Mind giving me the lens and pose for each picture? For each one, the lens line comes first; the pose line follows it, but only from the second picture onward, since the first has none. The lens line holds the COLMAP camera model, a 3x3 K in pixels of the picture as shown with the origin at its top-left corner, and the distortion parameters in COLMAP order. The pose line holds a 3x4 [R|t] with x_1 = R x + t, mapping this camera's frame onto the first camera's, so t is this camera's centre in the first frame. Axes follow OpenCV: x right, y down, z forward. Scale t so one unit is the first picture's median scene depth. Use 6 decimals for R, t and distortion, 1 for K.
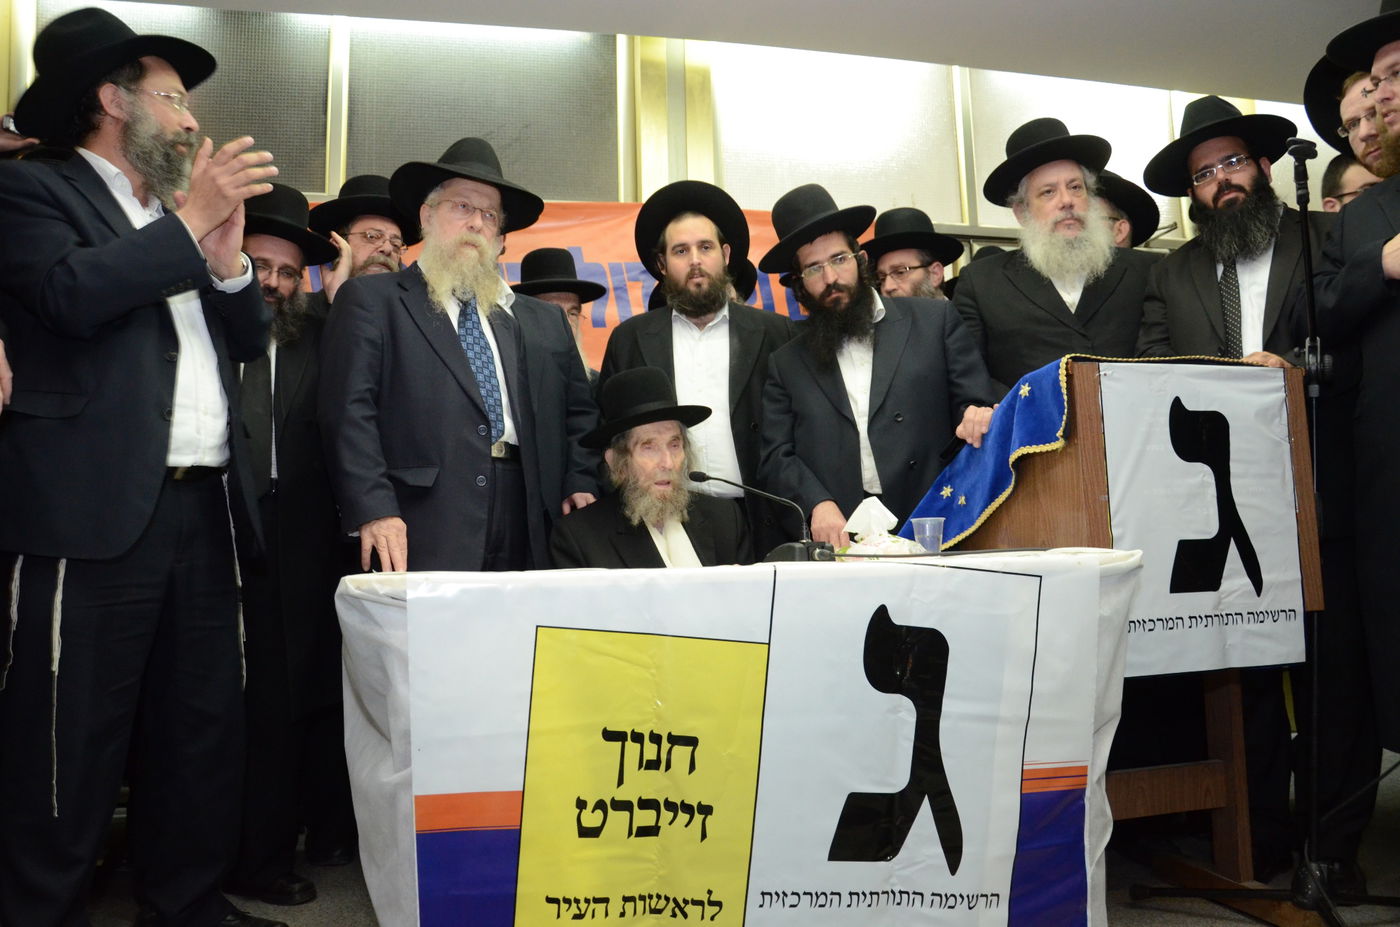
lens RADIAL K [[1083.8, 0, 705.7], [0, 1083.8, 492.7], [0, 0, 1]] dist [-0.159535, 0.124002]
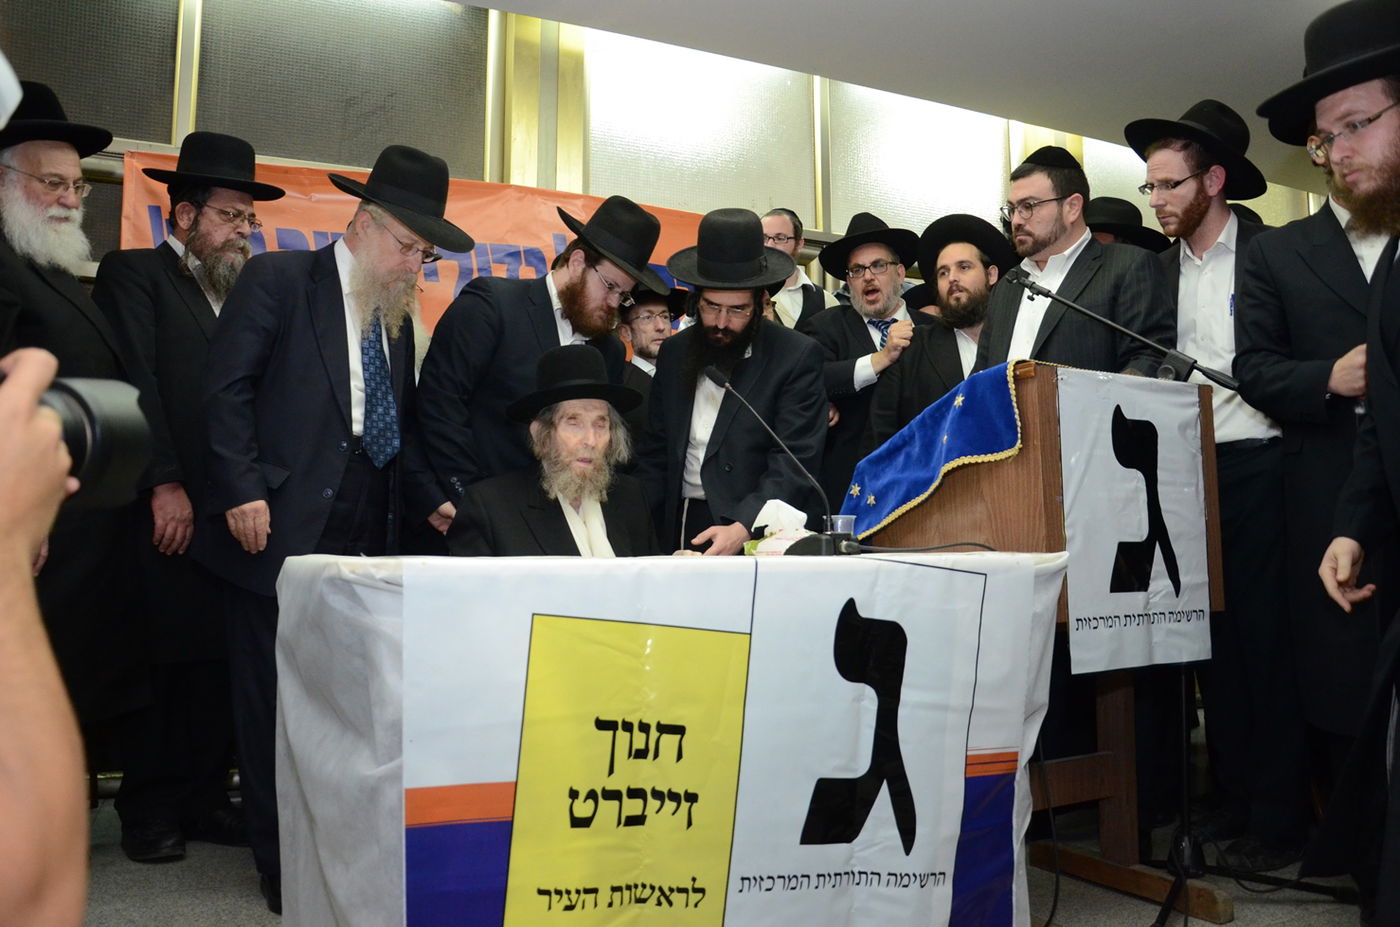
lens RADIAL K [[1083.8, 0, 705.7], [0, 1083.8, 492.7], [0, 0, 1]] dist [-0.159535, 0.124002]
pose [[0.978712, 0.036131, 0.202033, -0.196265], [-0.037819, 0.999274, 0.004499, 0.002989], [-0.201724, -0.012044, 0.979368, 0.008125]]
